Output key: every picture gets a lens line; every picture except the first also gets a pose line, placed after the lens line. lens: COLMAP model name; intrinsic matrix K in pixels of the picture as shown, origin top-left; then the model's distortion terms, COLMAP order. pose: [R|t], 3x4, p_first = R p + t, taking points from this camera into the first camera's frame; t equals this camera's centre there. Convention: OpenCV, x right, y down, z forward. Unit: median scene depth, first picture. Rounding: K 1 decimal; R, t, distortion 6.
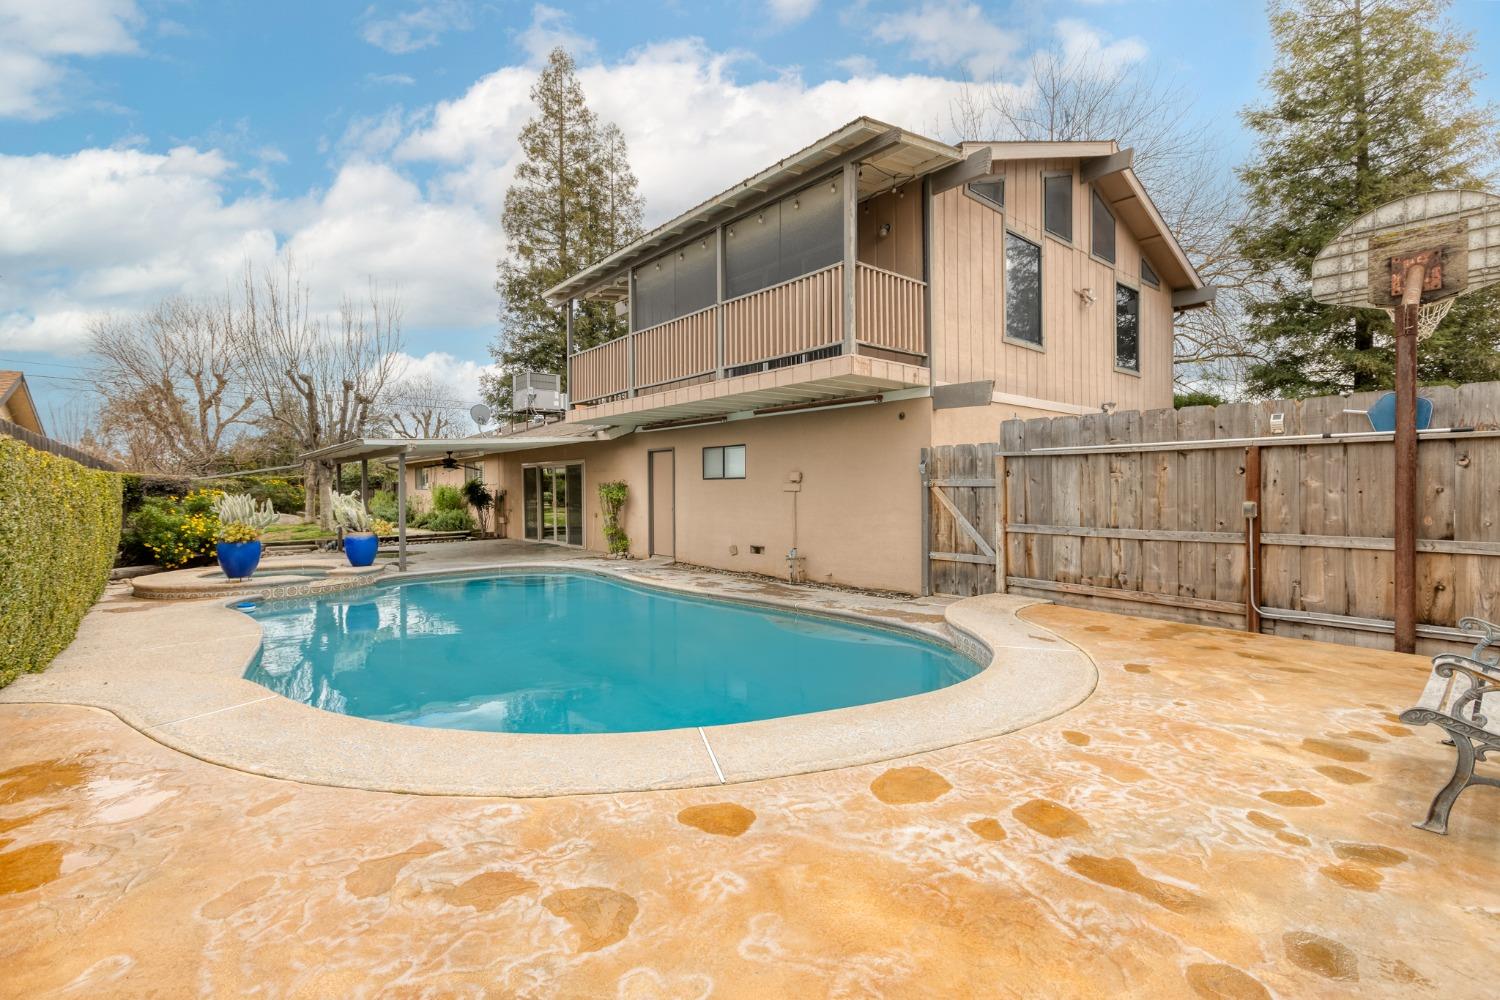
lens RADIAL K [[667.1, 0, 755.1], [0, 667.1, 494.6], [0, 0, 1]] dist [0.005455, -0.001011]
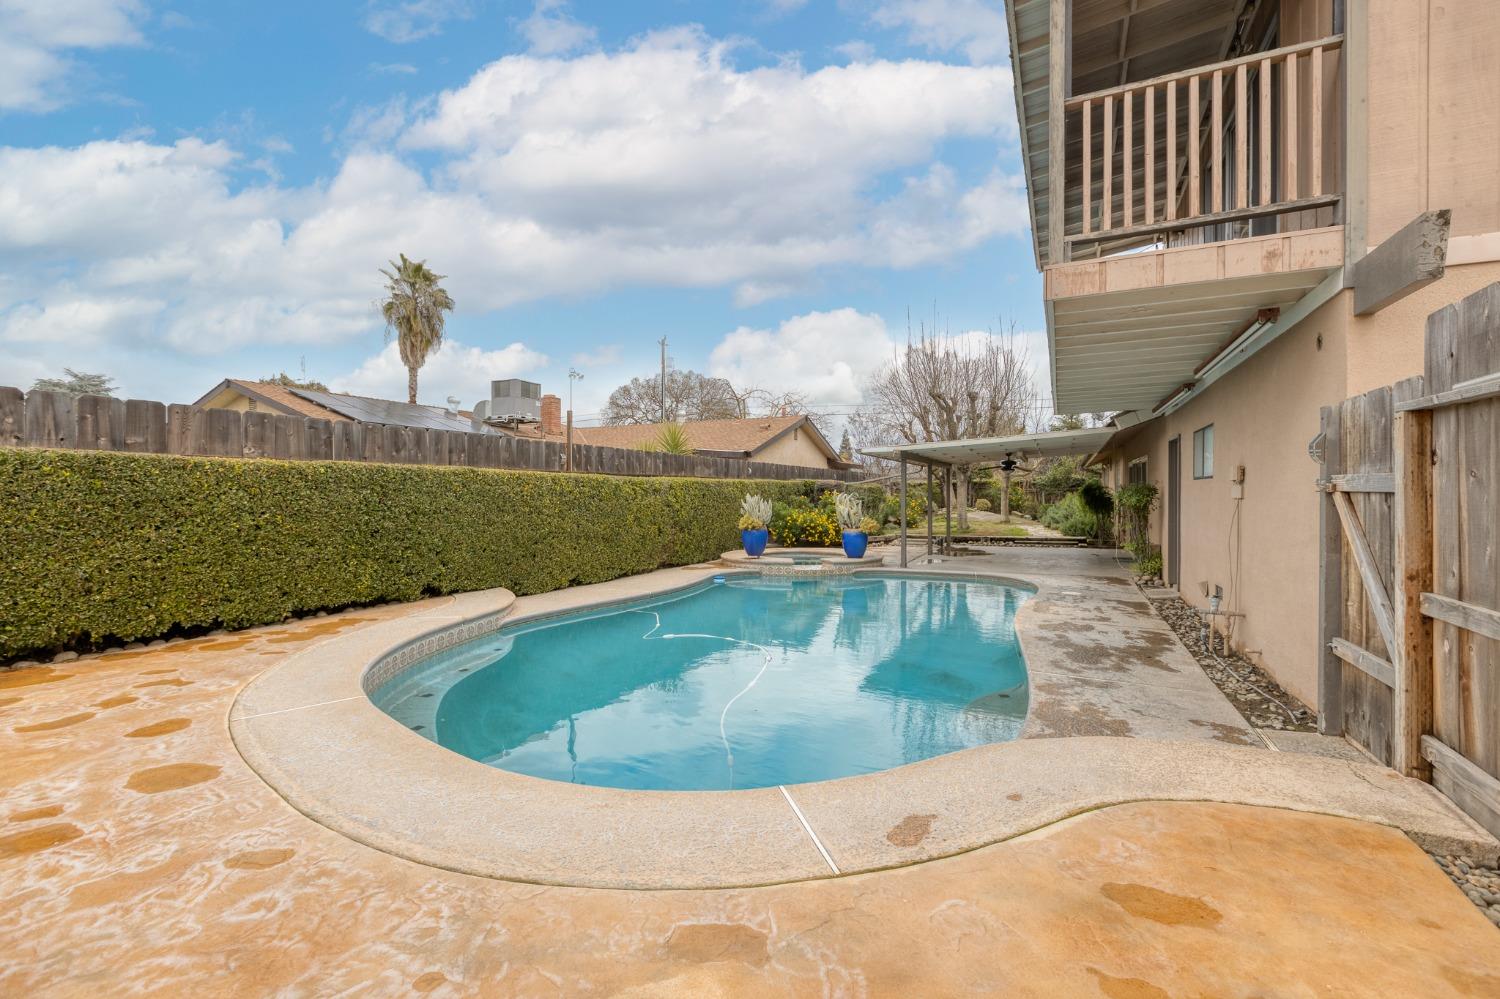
lens RADIAL K [[667.1, 0, 743.5], [0, 667.1, 491.4], [0, 0, 1]] dist [0.005455, -0.001011]
pose [[0.400927, 0.002908, -0.916105, 1.358206], [-0.008480, 0.999964, -0.000537, -0.021507], [0.916071, 0.007984, 0.400937, 1.213478]]
